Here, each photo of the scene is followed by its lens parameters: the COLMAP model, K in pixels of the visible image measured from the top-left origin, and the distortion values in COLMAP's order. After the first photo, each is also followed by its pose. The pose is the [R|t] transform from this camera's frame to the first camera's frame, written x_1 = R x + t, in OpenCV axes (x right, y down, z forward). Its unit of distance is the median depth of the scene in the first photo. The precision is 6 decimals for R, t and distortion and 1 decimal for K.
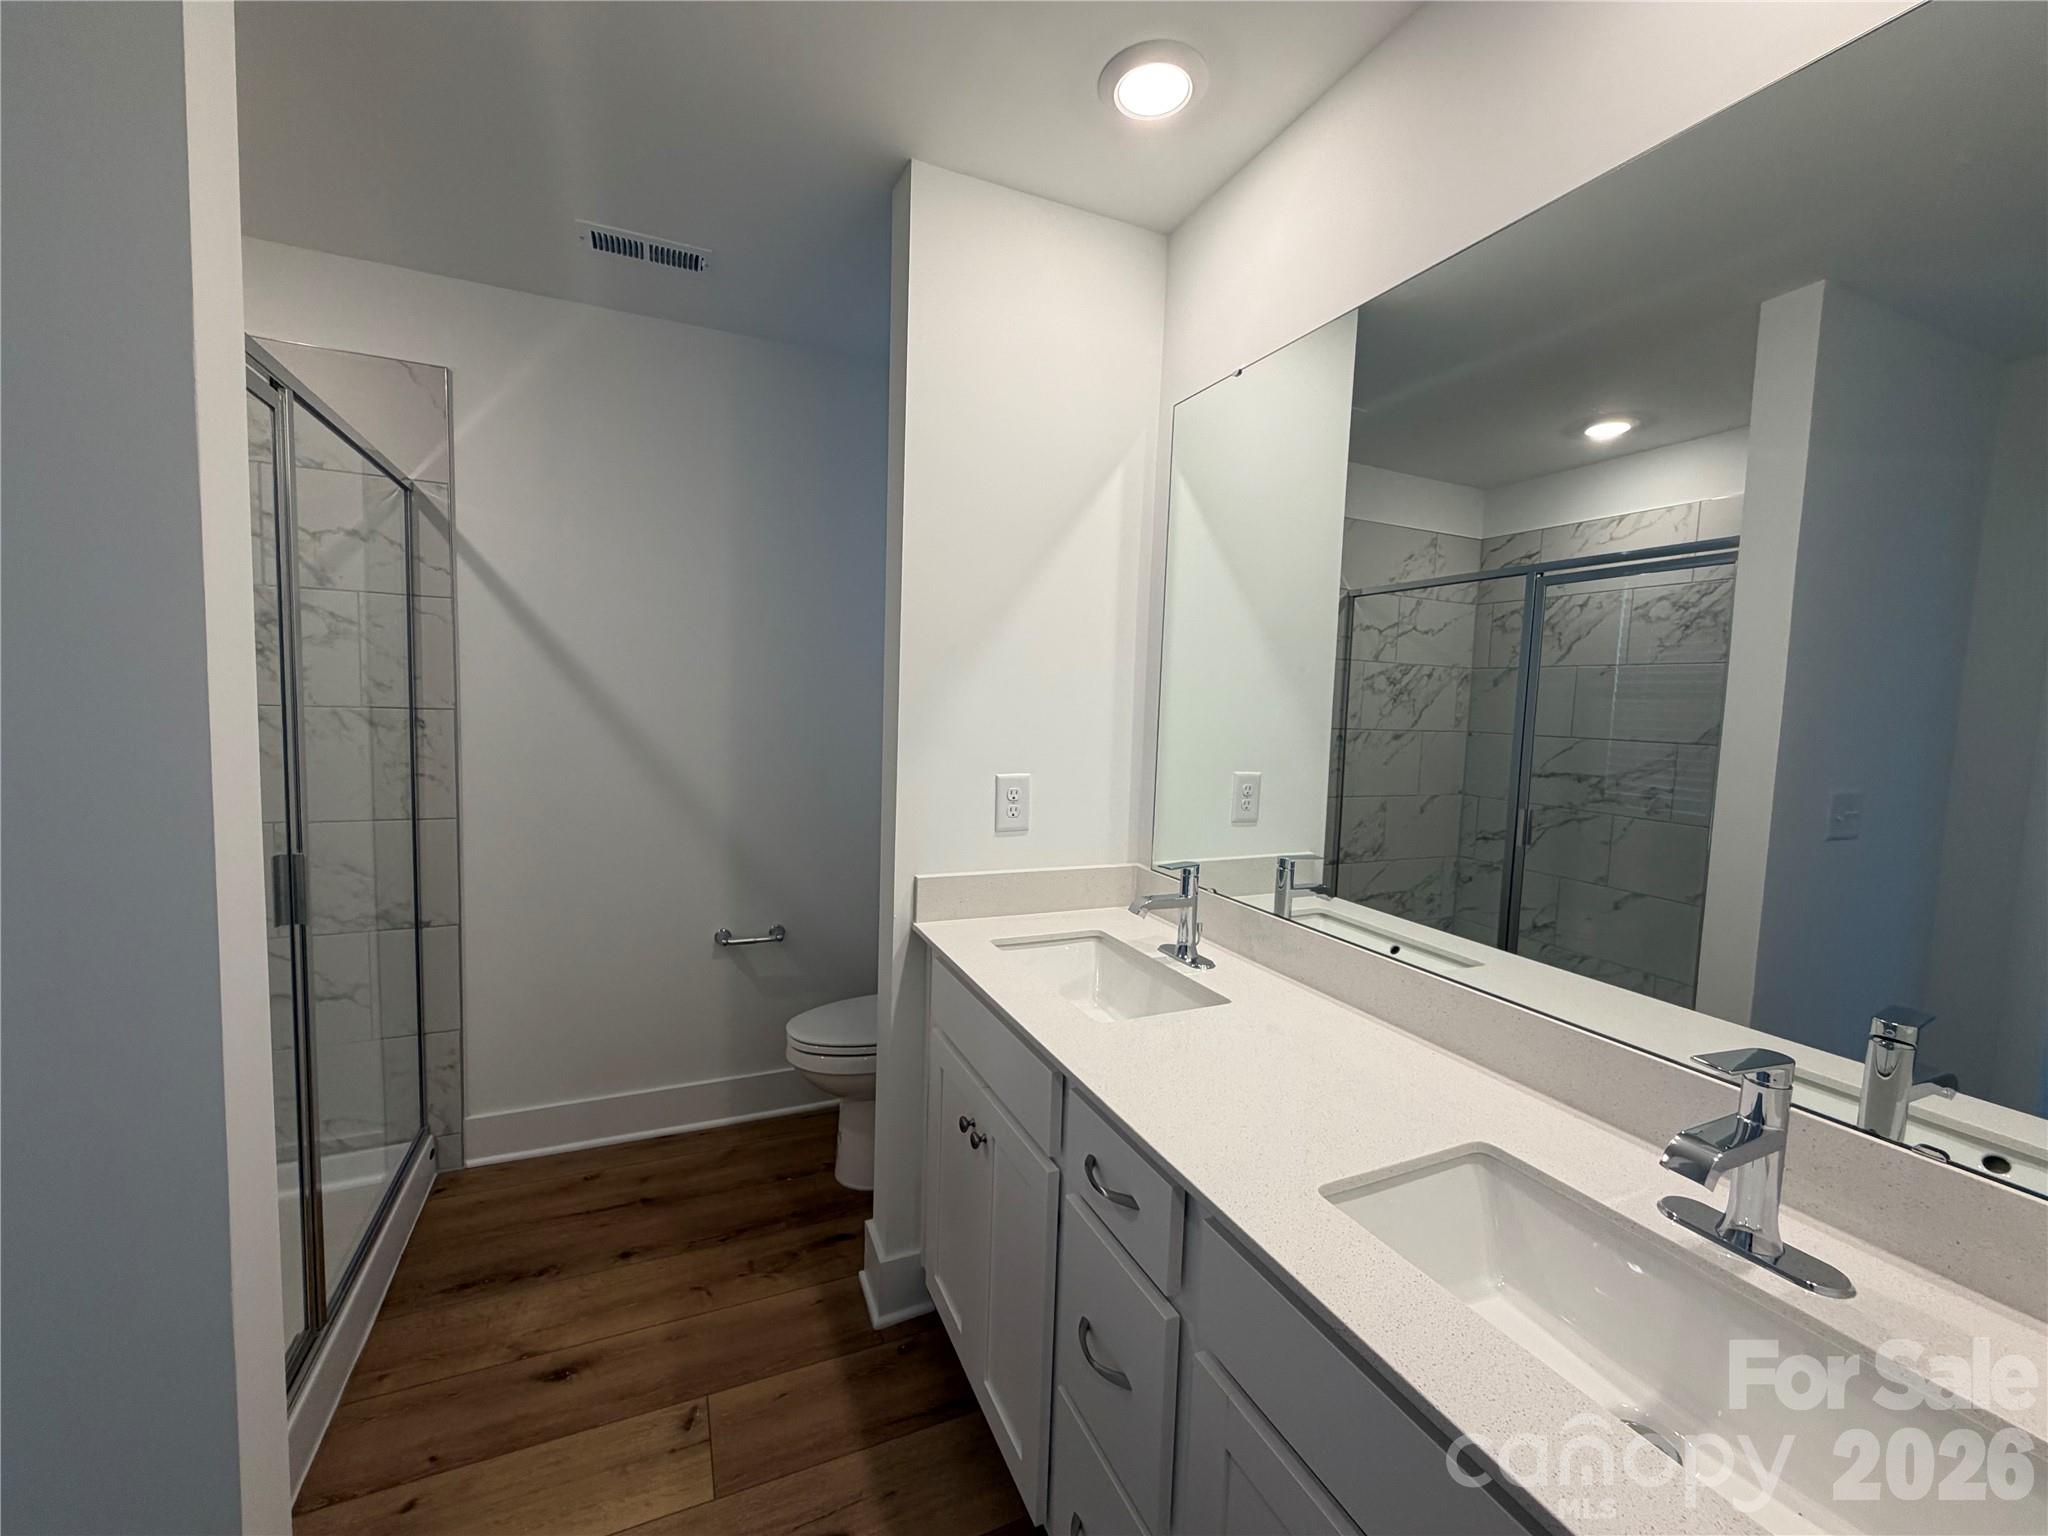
lens RADIAL K [[816.9, 0, 1021.6], [0, 816.9, 767.1], [0, 0, 1]] dist [0.000532, -0.000562]
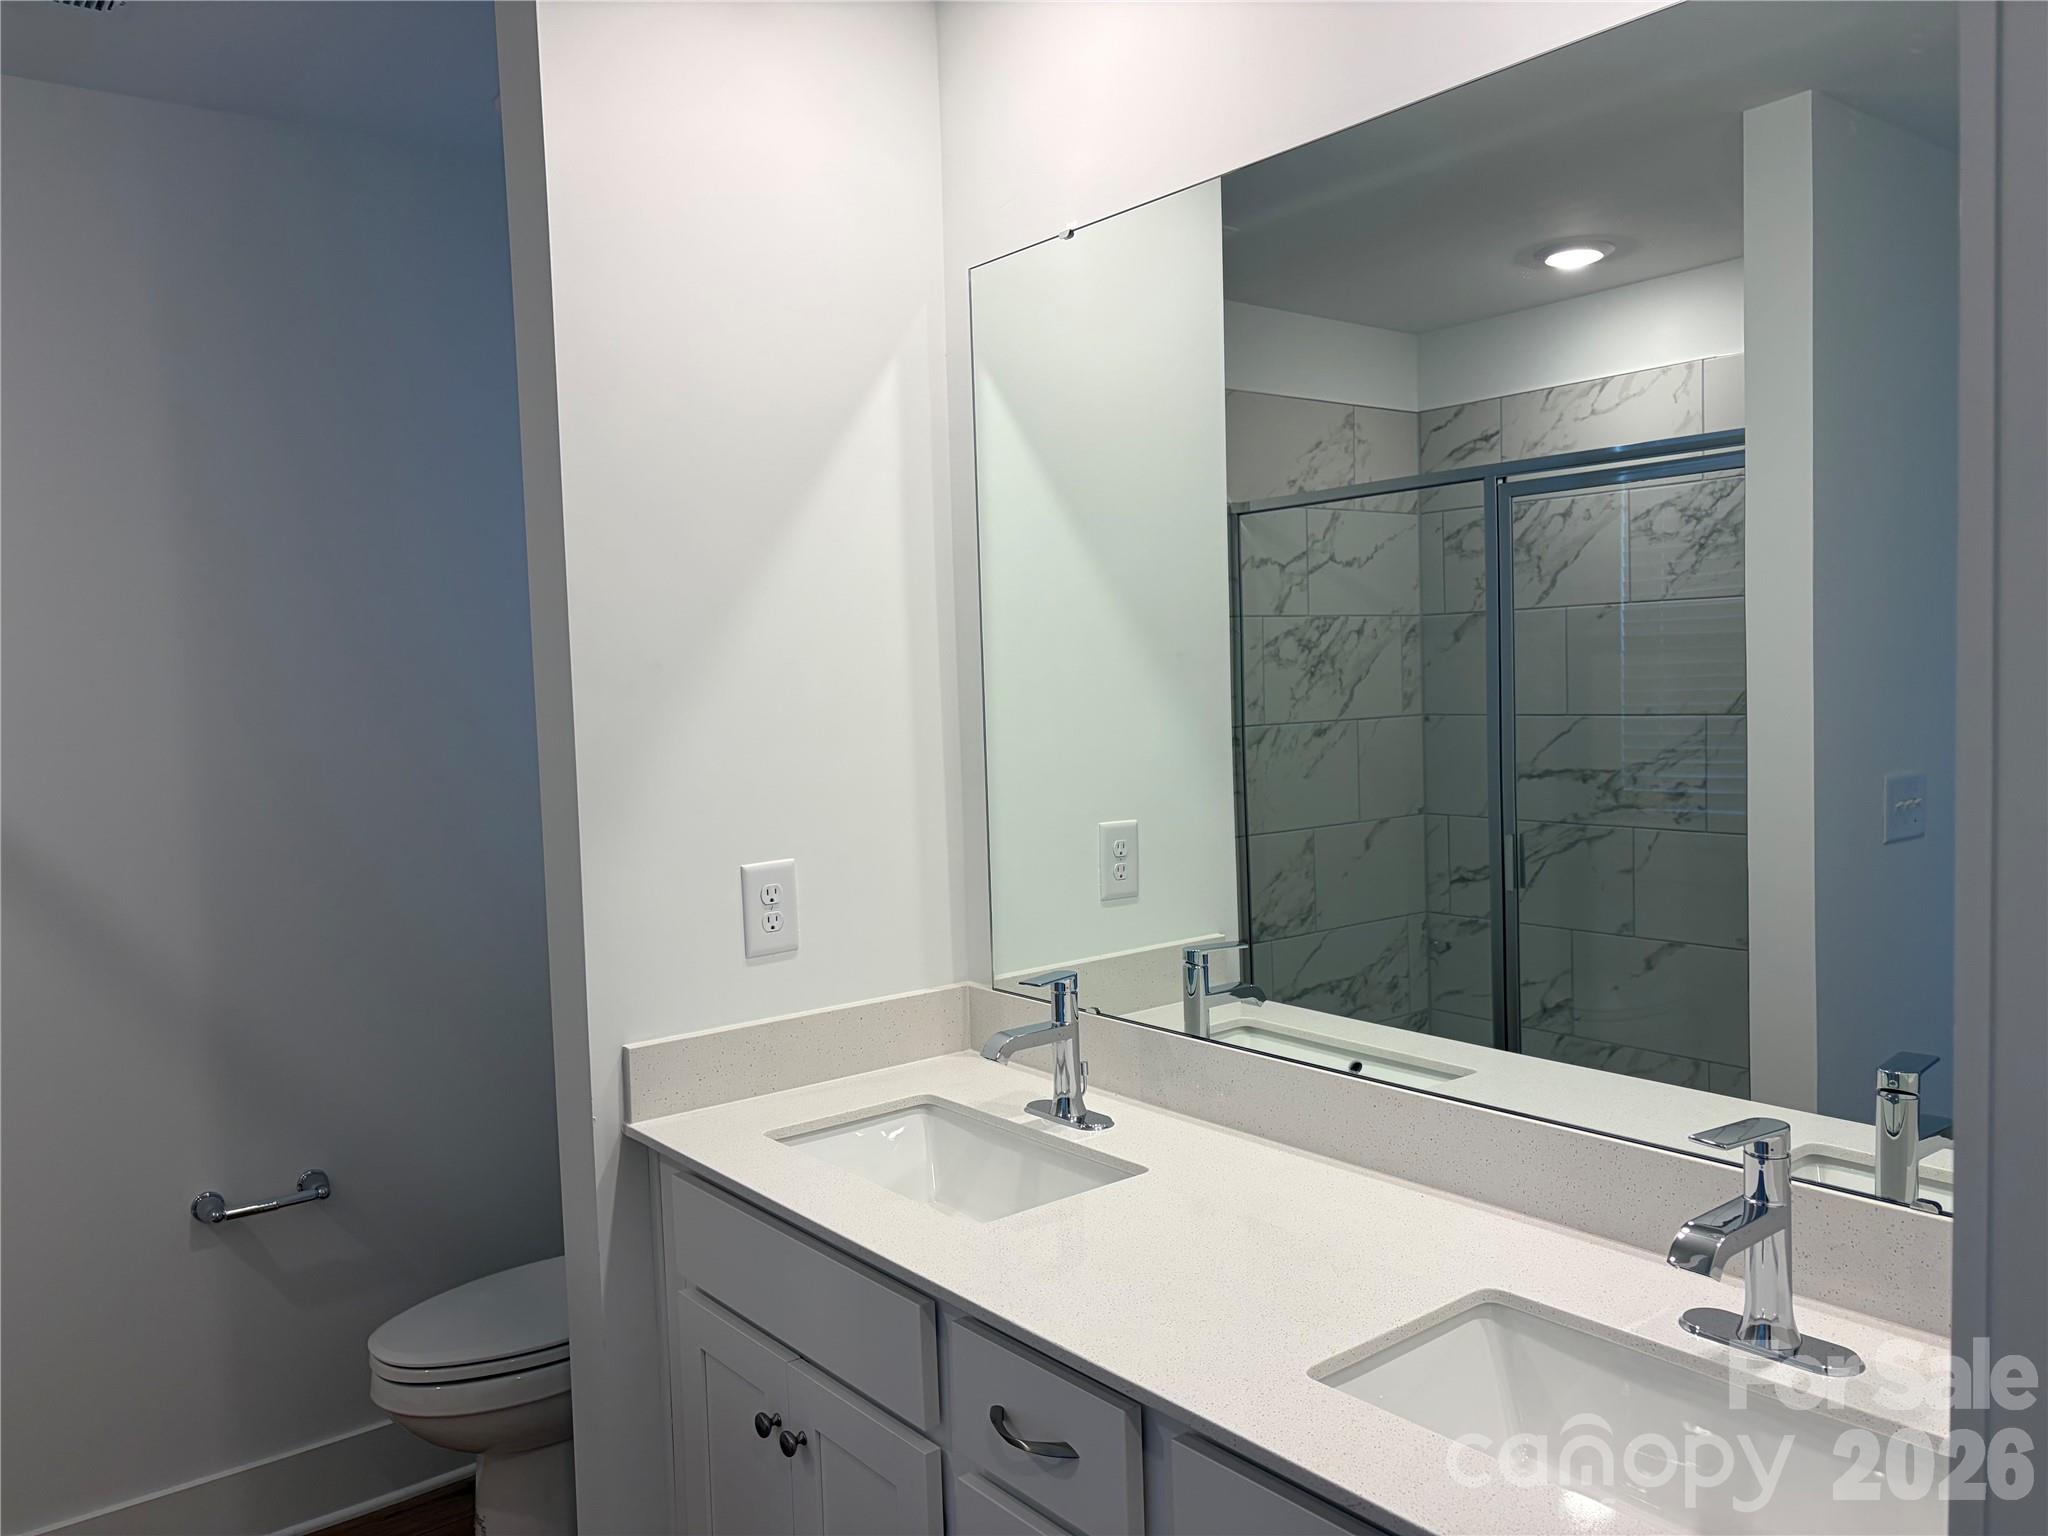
lens RADIAL K [[1543.9, 0, 1026.9], [0, 1543.9, 766.5], [0, 0, 1]] dist [0.031556, -0.019227]
pose [[0.966466, -0.079163, 0.244290, -0.094508], [0.084336, 0.996379, -0.010772, -0.032245], [-0.242552, 0.031013, 0.969642, -0.176964]]
